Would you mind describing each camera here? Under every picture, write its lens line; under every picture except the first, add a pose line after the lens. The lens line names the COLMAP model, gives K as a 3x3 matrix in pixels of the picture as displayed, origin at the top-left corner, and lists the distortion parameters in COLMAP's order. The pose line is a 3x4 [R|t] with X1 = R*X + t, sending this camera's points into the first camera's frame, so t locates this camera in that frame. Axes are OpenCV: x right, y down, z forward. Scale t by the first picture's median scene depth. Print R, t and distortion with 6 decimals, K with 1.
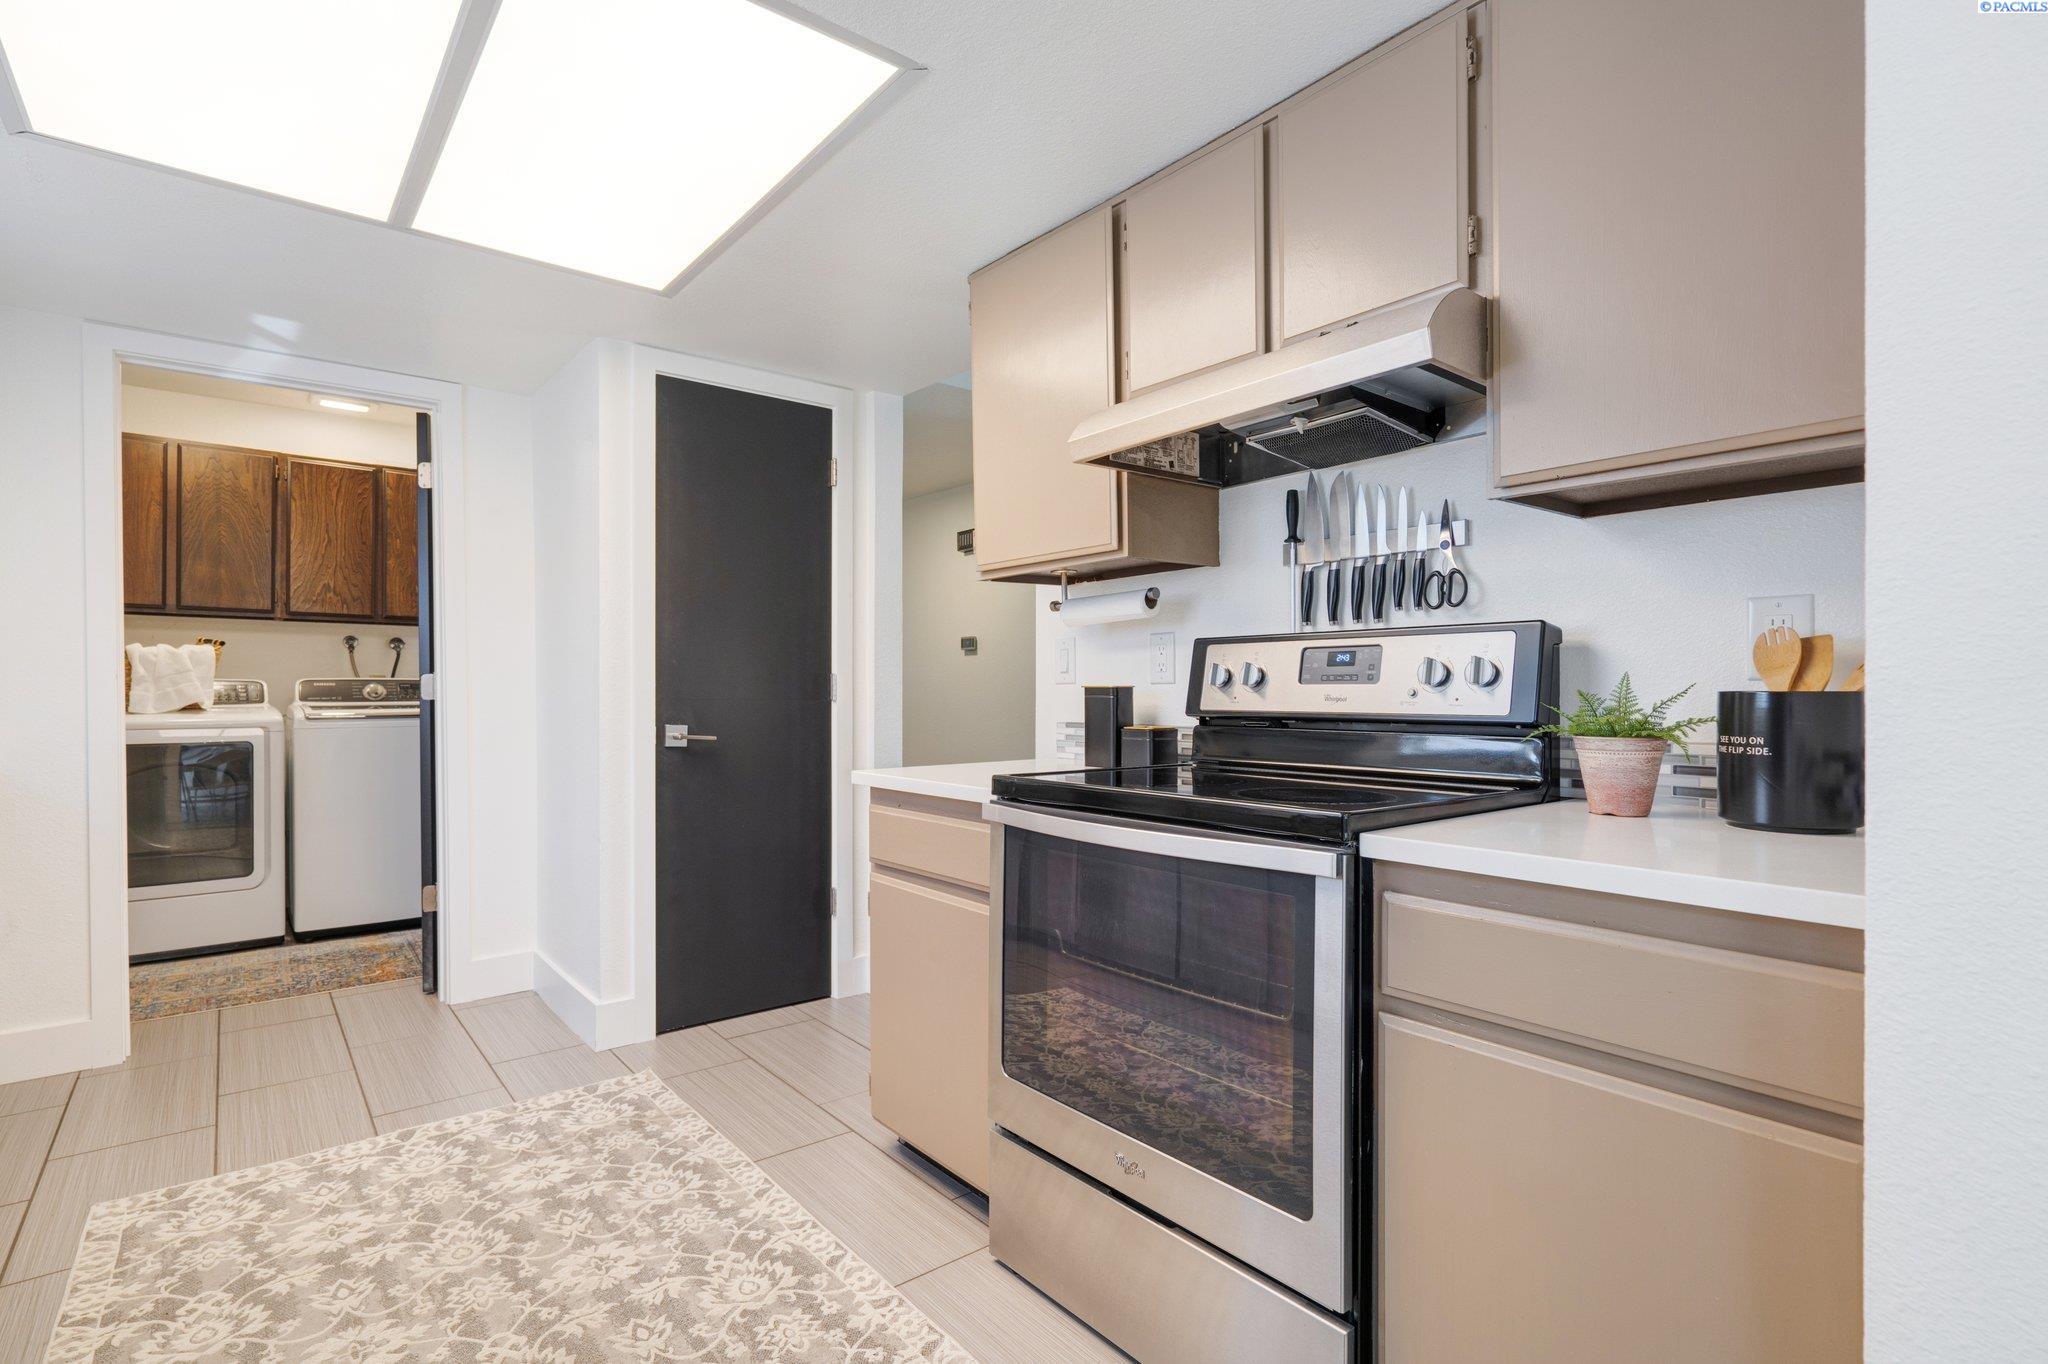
lens RADIAL K [[988.6, 0, 1014.2], [0, 988.6, 691.5], [0, 0, 1]] dist [0.001493, 0.000187]
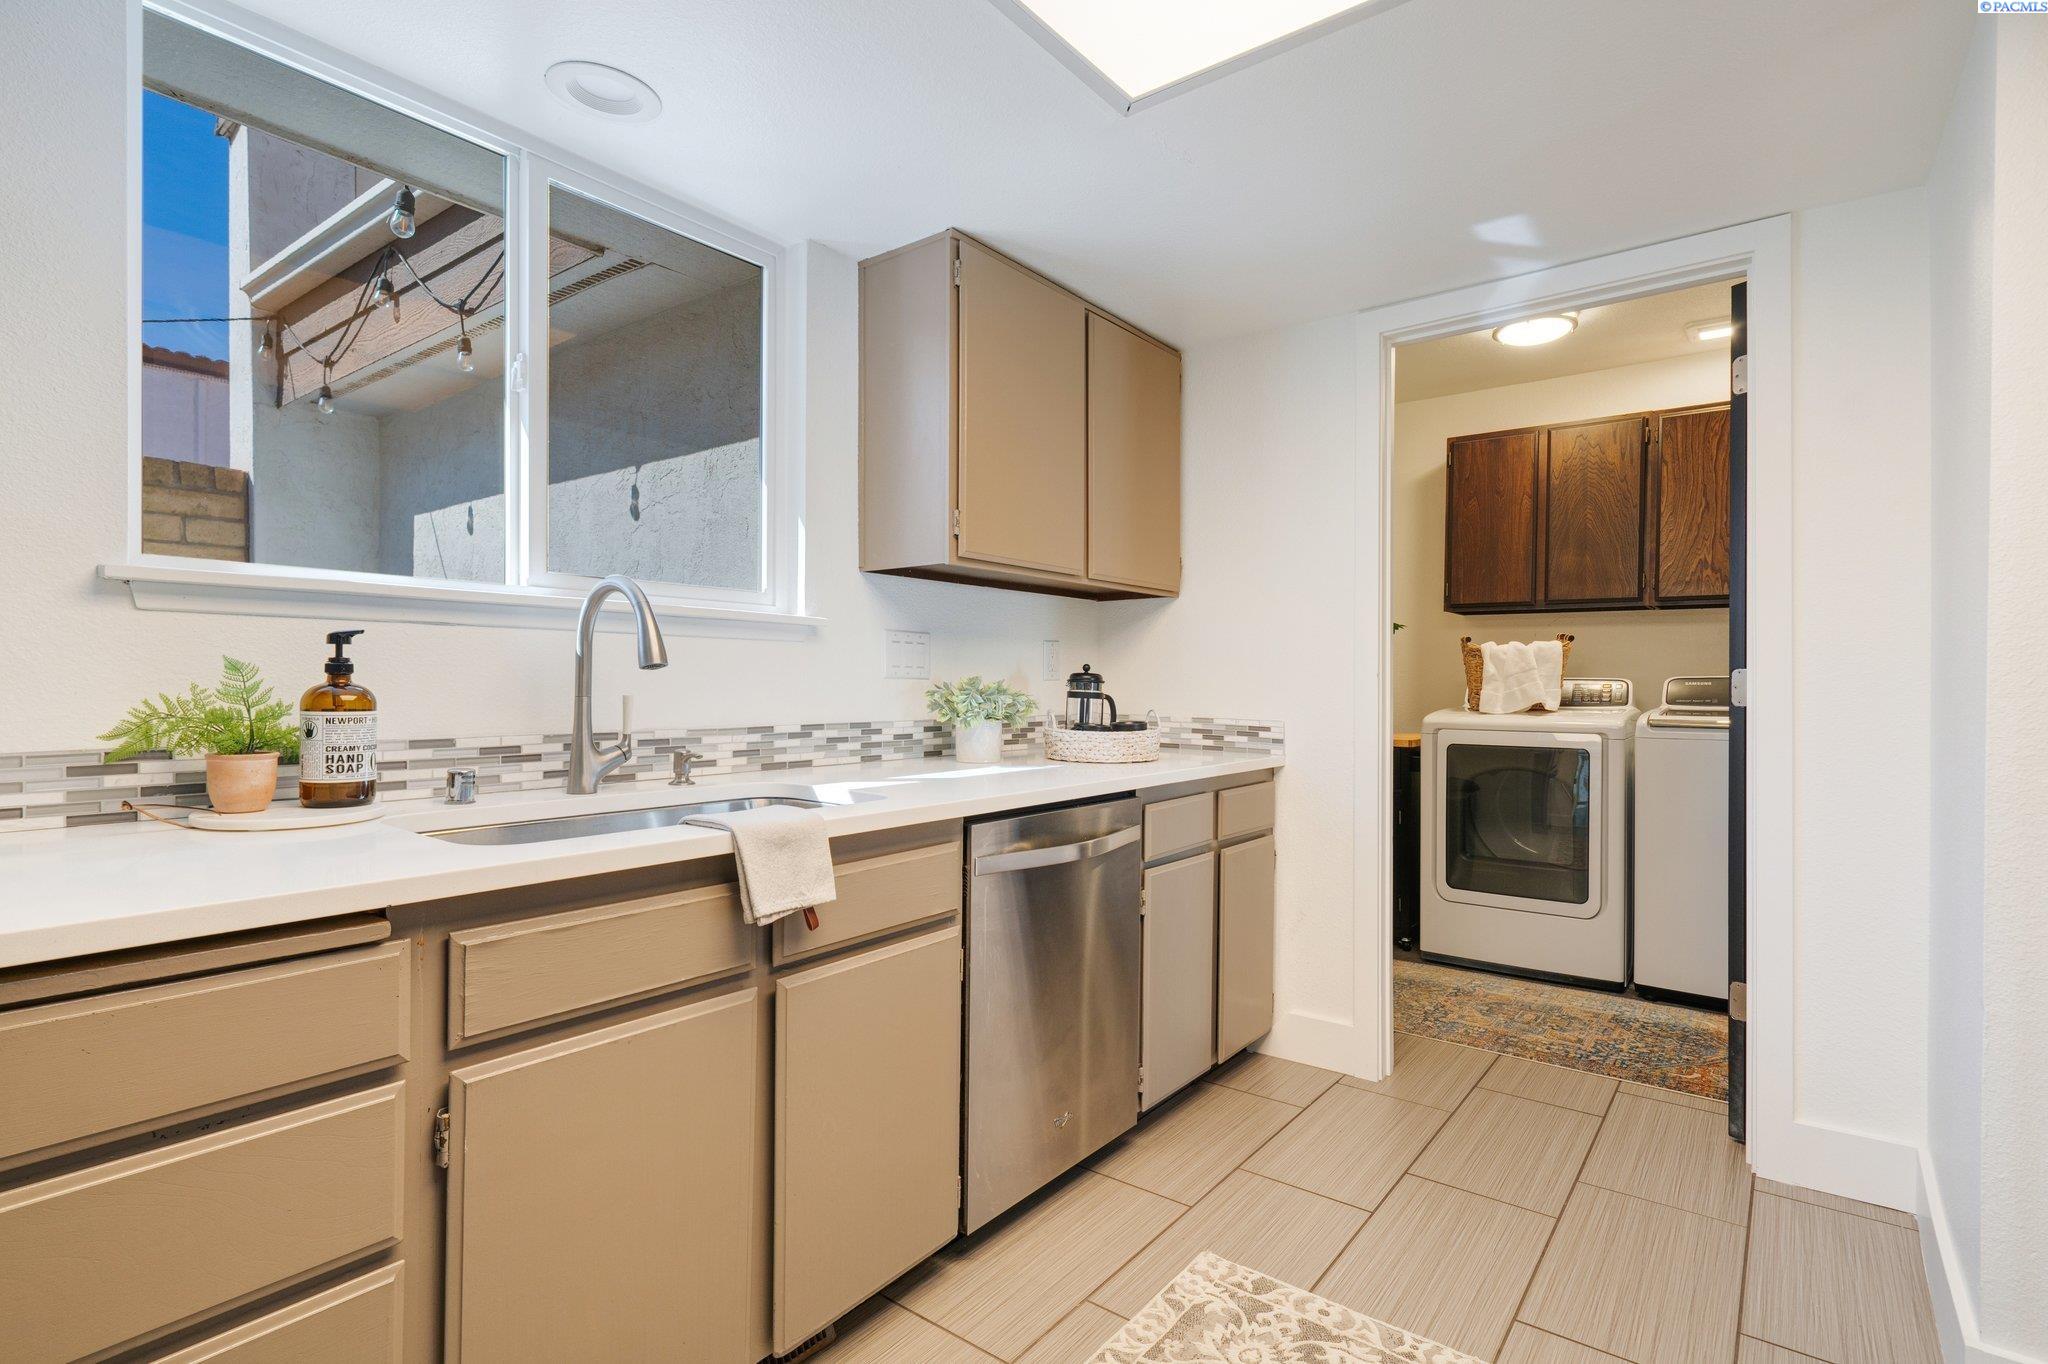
lens RADIAL K [[988.6, 0, 1014.2], [0, 988.6, 691.5], [0, 0, 1]] dist [0.001493, 0.000187]
pose [[0.229230, 0.008376, -0.973336, -0.073059], [-0.008185, 0.999944, 0.006677, -0.003514], [0.973338, 0.006436, 0.229286, 0.535830]]
